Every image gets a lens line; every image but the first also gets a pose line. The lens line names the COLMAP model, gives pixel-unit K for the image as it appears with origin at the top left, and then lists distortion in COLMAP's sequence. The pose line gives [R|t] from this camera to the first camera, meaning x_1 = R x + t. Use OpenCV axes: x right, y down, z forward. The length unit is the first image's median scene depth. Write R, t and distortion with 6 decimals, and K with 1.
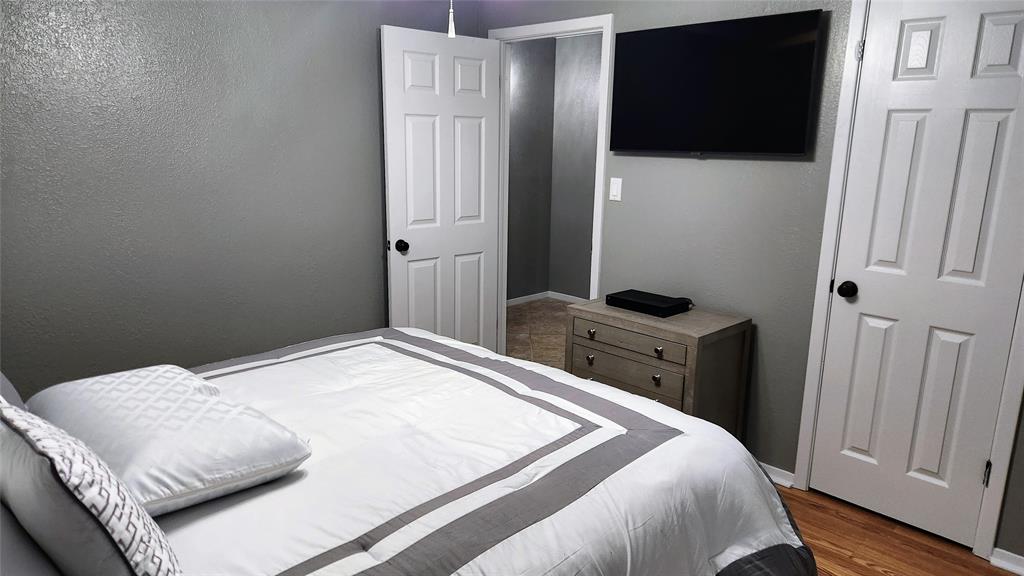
lens RADIAL K [[681.0, 0, 495.6], [0, 681.0, 290.1], [0, 0, 1]] dist [0.092117, -0.088233]
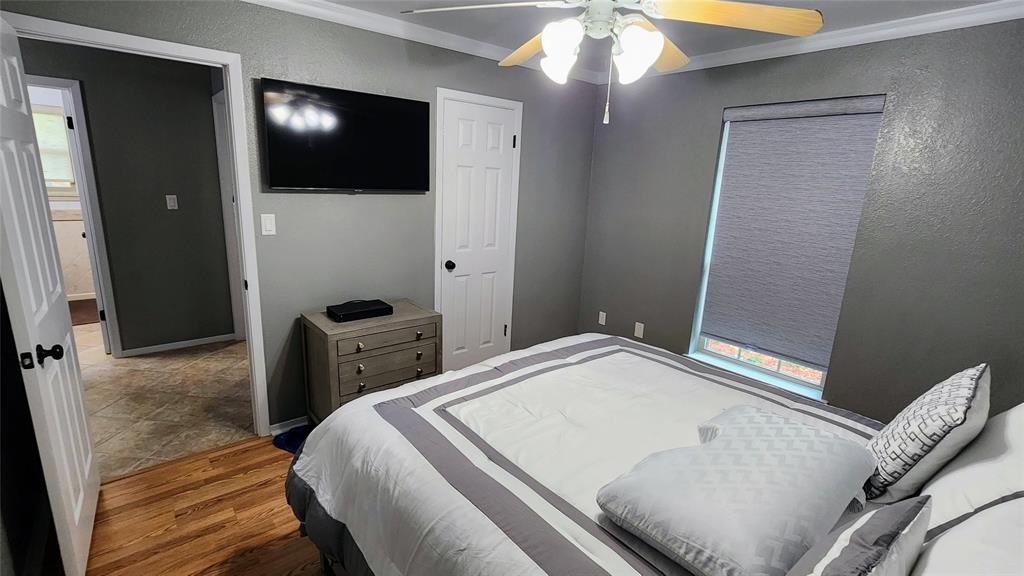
lens RADIAL K [[472.1, 0, 512.0], [0, 472.1, 288.0], [0, 0, 1]] dist [-0.001868, -0.000082]
pose [[0.066380, -0.238951, 0.968760, -0.666153], [0.183250, 0.957307, 0.223569, -0.184351], [-0.980823, 0.162685, 0.107334, 0.708580]]
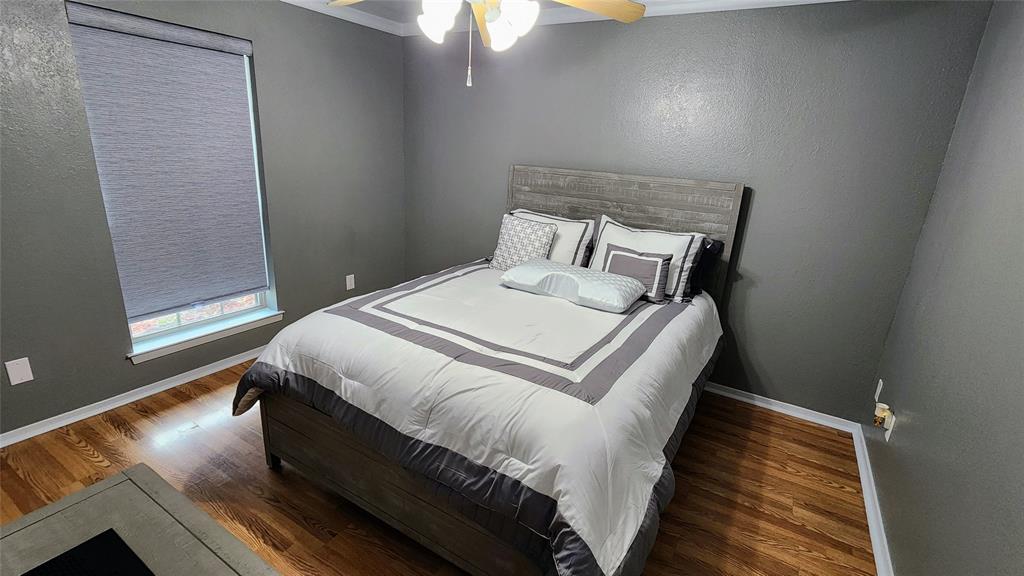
lens RADIAL K [[472.1, 0, 512.0], [0, 472.1, 288.0], [0, 0, 1]] dist [-0.001868, -0.000082]
pose [[-0.965318, 0.011559, -0.260821, 0.076181], [-0.120894, 0.865670, 0.485799, -0.310479], [0.231400, 0.500482, -0.834249, 1.323054]]
